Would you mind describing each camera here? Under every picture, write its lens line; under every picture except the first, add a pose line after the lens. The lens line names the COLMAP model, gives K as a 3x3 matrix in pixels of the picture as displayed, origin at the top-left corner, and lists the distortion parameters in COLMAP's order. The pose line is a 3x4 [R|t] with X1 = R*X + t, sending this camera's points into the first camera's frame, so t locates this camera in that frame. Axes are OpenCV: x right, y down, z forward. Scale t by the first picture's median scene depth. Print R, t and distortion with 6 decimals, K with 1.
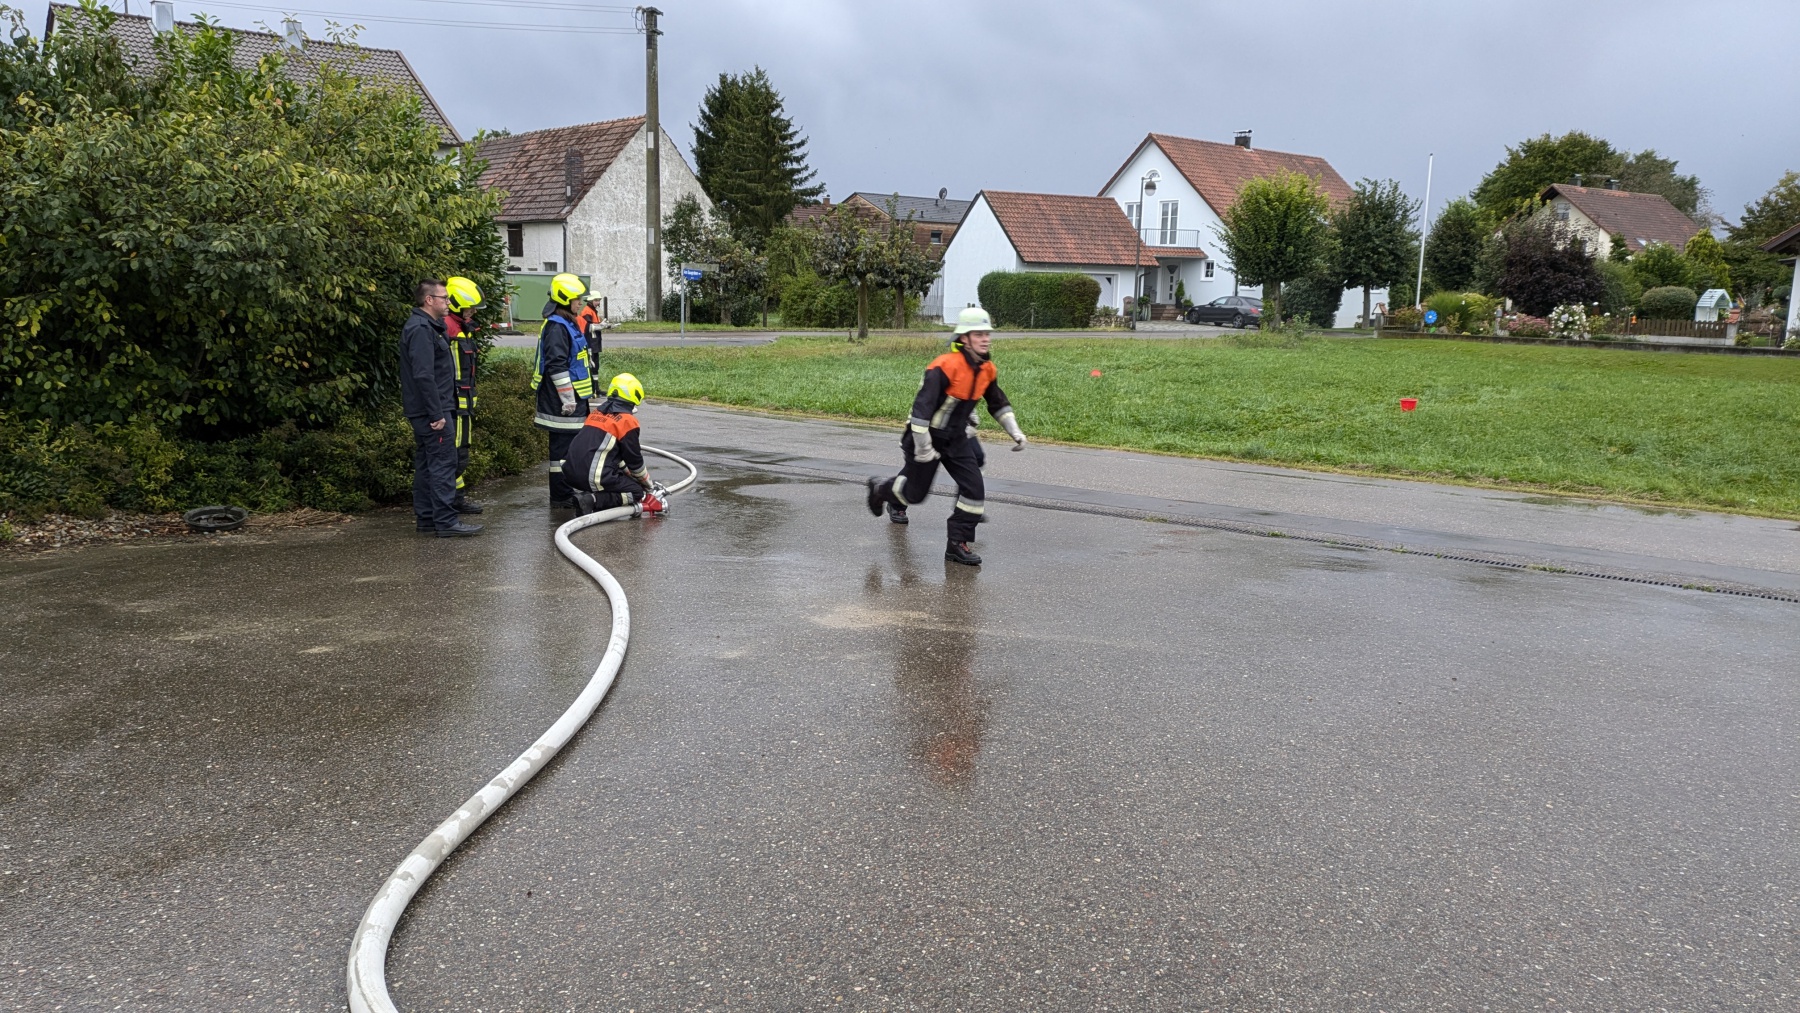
lens RADIAL K [[1338.0, 0, 894.1], [0, 1338.0, 503.0], [0, 0, 1]] dist [0.077458, -0.086189]
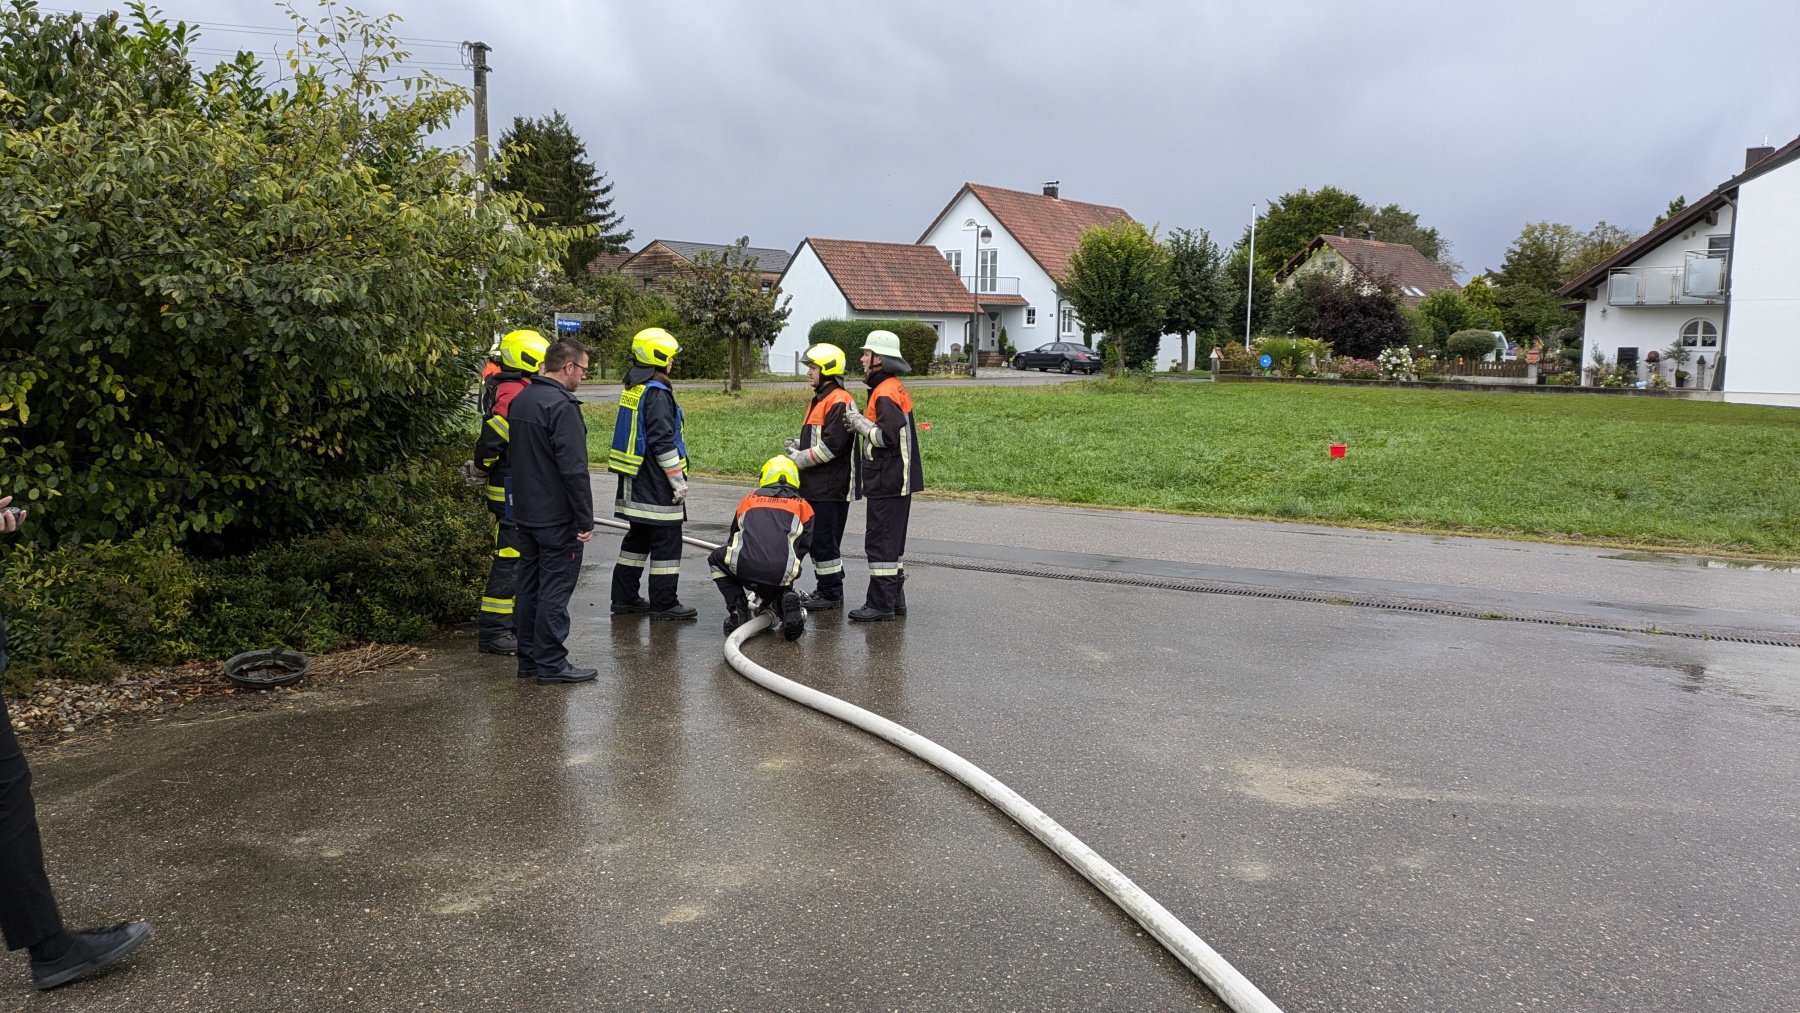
lens RADIAL K [[1336.1, 0, 875.3], [0, 1336.1, 477.8], [0, 0, 1]] dist [0.076995, -0.080995]
pose [[0.986986, -0.027038, 0.158517, -0.046521], [0.035390, 0.998117, -0.050102, -0.006778], [-0.156864, 0.055060, 0.986084, 0.036944]]
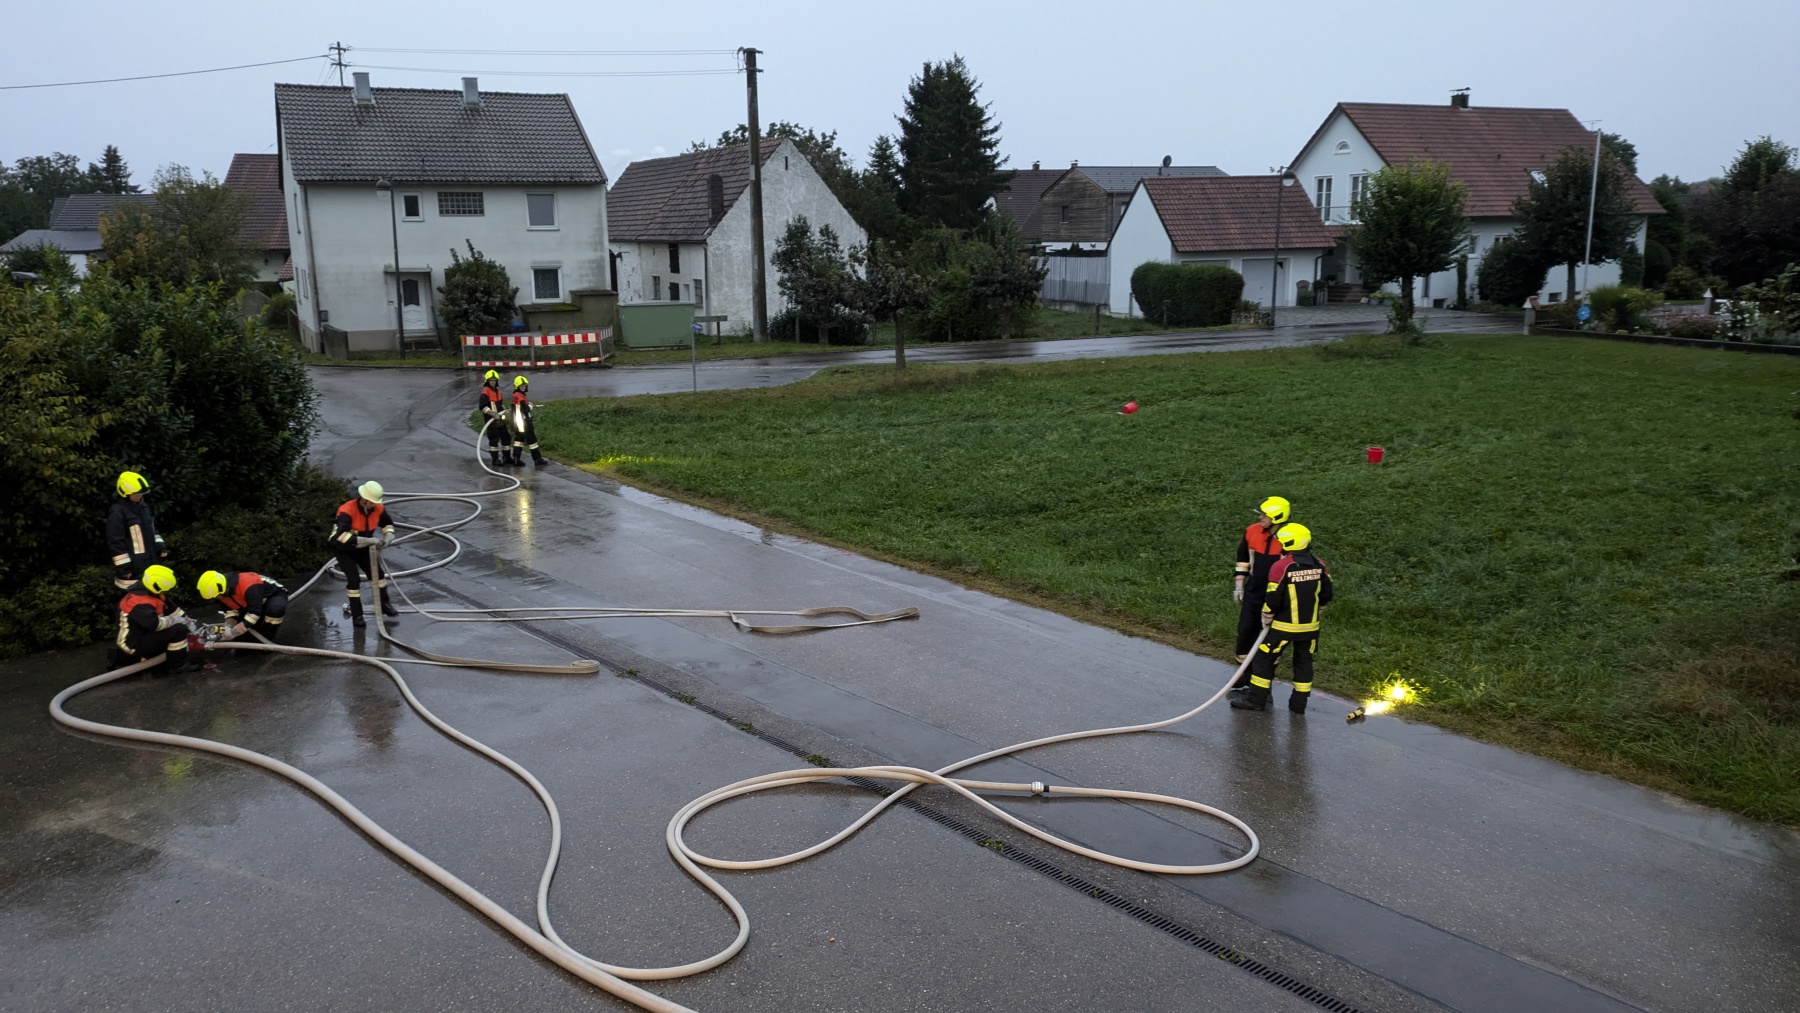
lens RADIAL K [[1339.8, 0, 864.0], [0, 1339.8, 506.3], [0, 0, 1]] dist [0.073644, -0.079549]
pose [[0.963296, 0.013412, -0.268105, 0.139929], [-0.001844, 0.999058, 0.043352, -0.036525], [0.268434, -0.041266, 0.962414, -0.011264]]
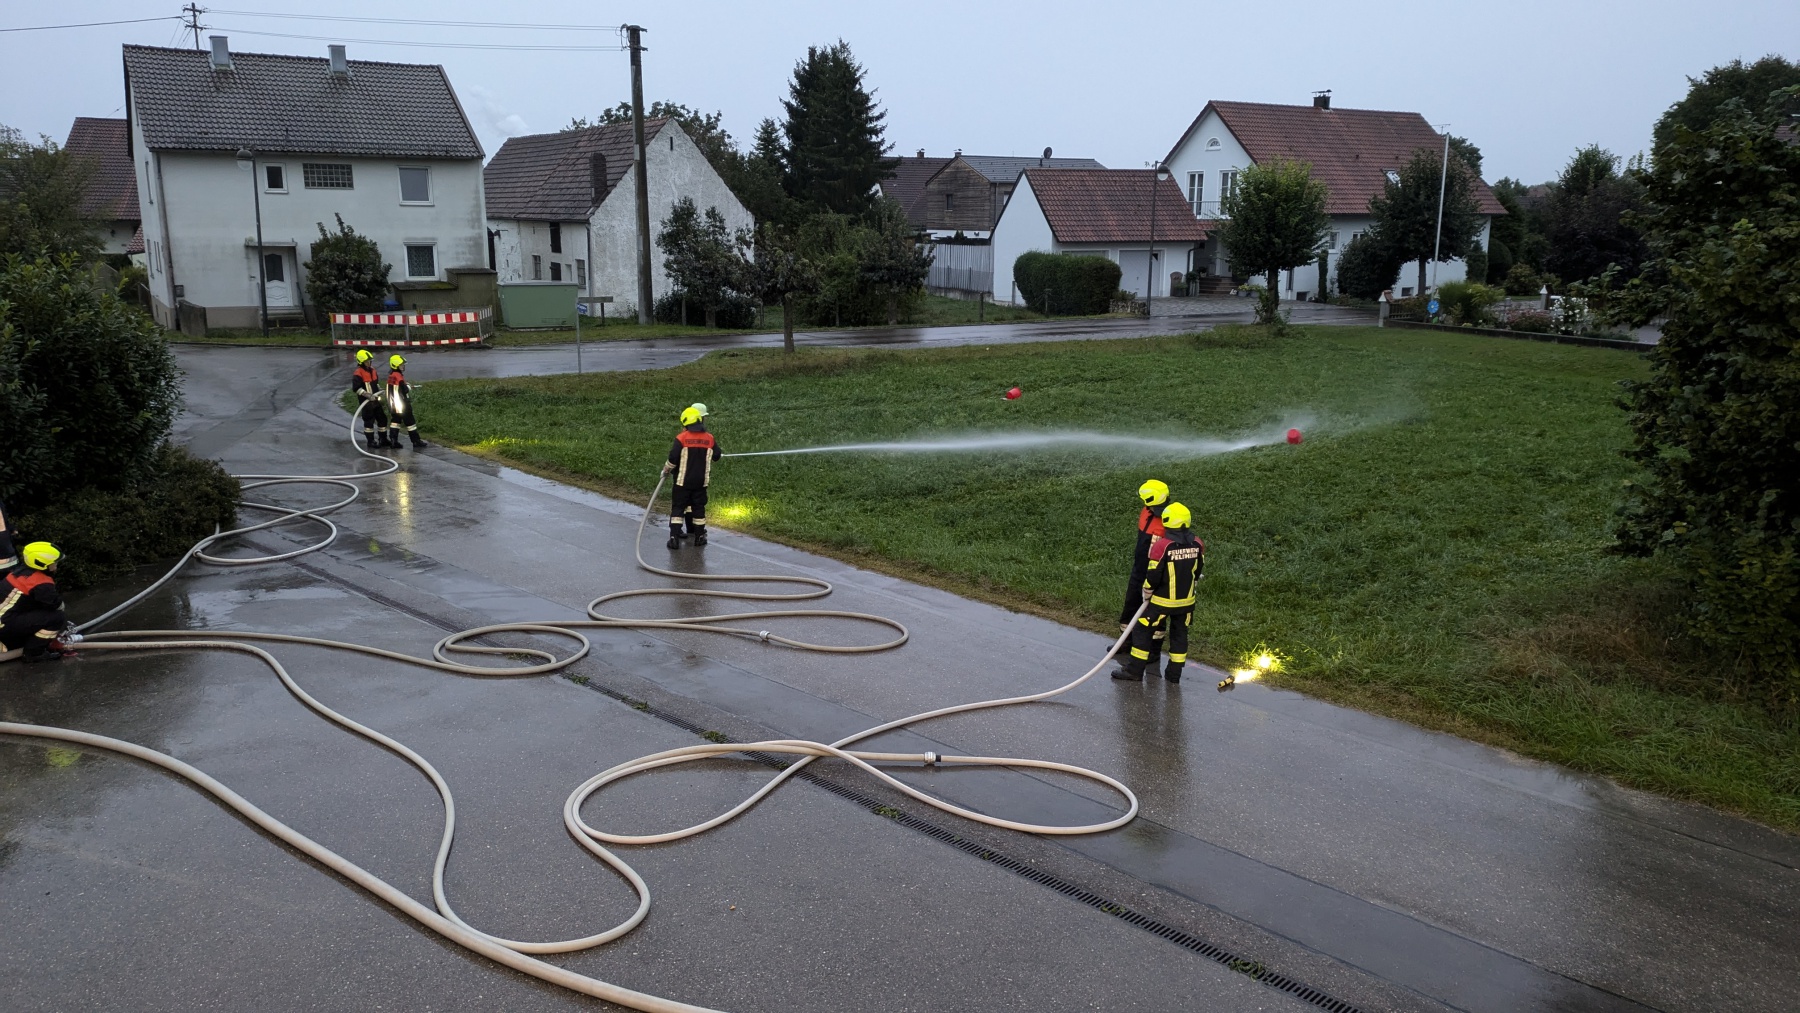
lens RADIAL K [[1338.0, 0, 894.1], [0, 1338.0, 503.0], [0, 0, 1]] dist [0.077458, -0.086189]
pose [[0.986537, 0.013432, -0.162985, 0.139442], [-0.005092, 0.998661, 0.051475, -0.035868], [0.163458, -0.049953, 0.985285, -0.015342]]
